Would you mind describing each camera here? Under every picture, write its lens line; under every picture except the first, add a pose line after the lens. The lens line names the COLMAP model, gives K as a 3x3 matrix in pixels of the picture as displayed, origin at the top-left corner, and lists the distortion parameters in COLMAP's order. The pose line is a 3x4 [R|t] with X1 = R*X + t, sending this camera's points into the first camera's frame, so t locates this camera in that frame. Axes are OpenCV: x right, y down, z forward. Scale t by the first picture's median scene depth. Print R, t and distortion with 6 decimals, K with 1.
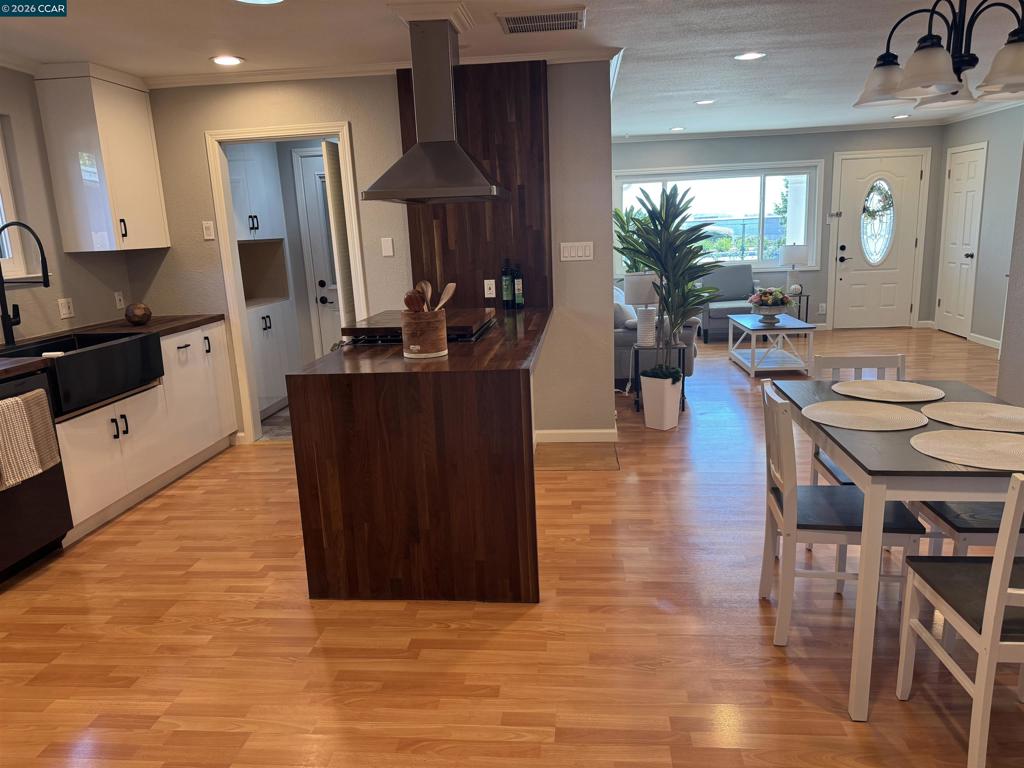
lens RADIAL K [[723.2, 0, 513.1], [0, 723.2, 392.9], [0, 0, 1]] dist [0.059576, -0.070933]
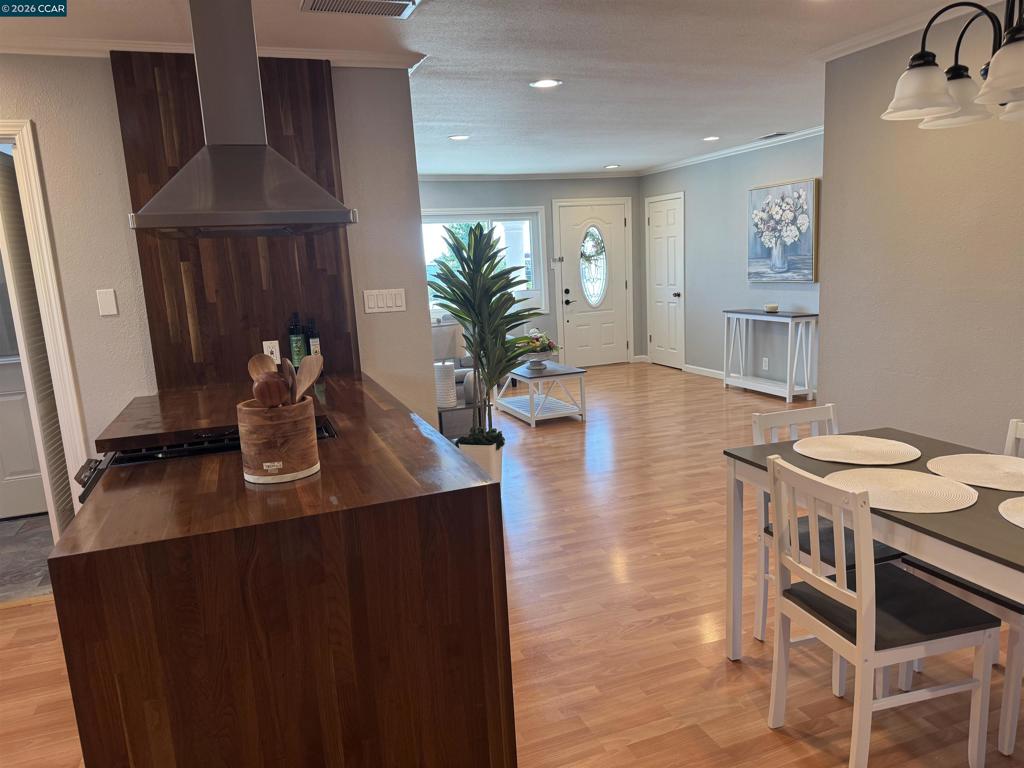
lens RADIAL K [[723.2, 0, 514.0], [0, 723.2, 389.5], [0, 0, 1]] dist [0.059576, -0.070933]
pose [[0.900149, -0.083021, 0.427598, -0.134206], [0.111182, 0.992943, -0.041265, -0.050245], [-0.421155, 0.084686, 0.903027, 0.231463]]
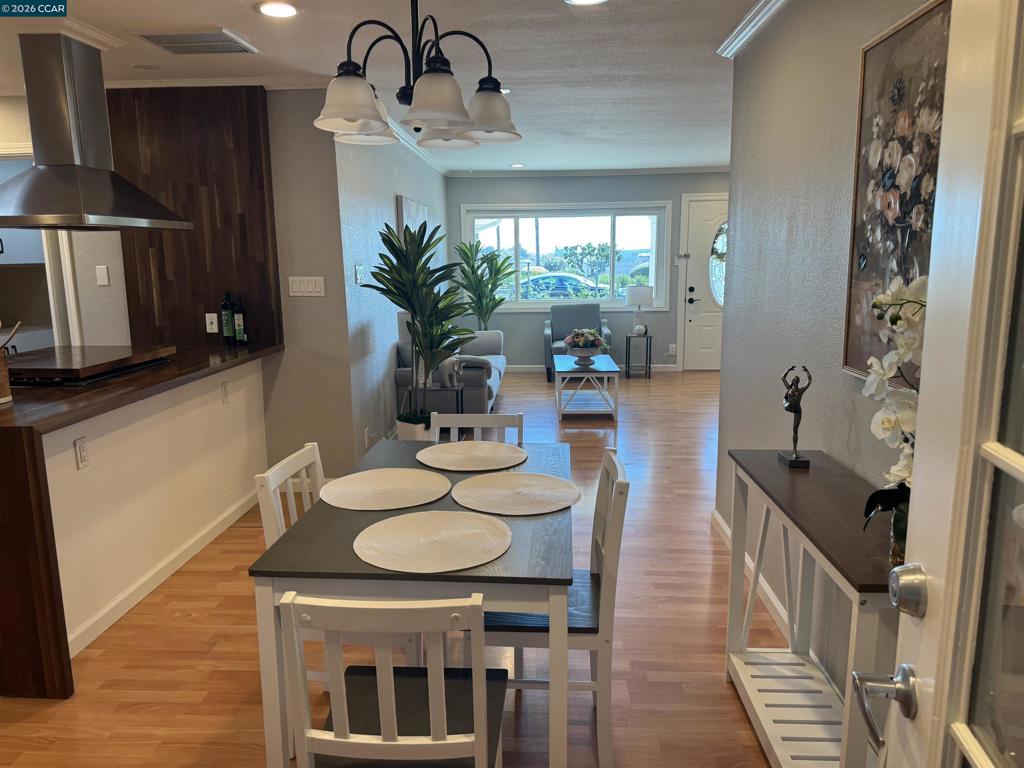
lens RADIAL K [[723.2, 0, 507.9], [0, 723.2, 382.3], [0, 0, 1]] dist [0.059576, -0.070933]
pose [[0.998814, 0.022306, 0.043273, 0.312646], [-0.019983, 0.998373, -0.053404, -0.028137], [-0.044394, 0.052476, 0.997635, 0.063353]]
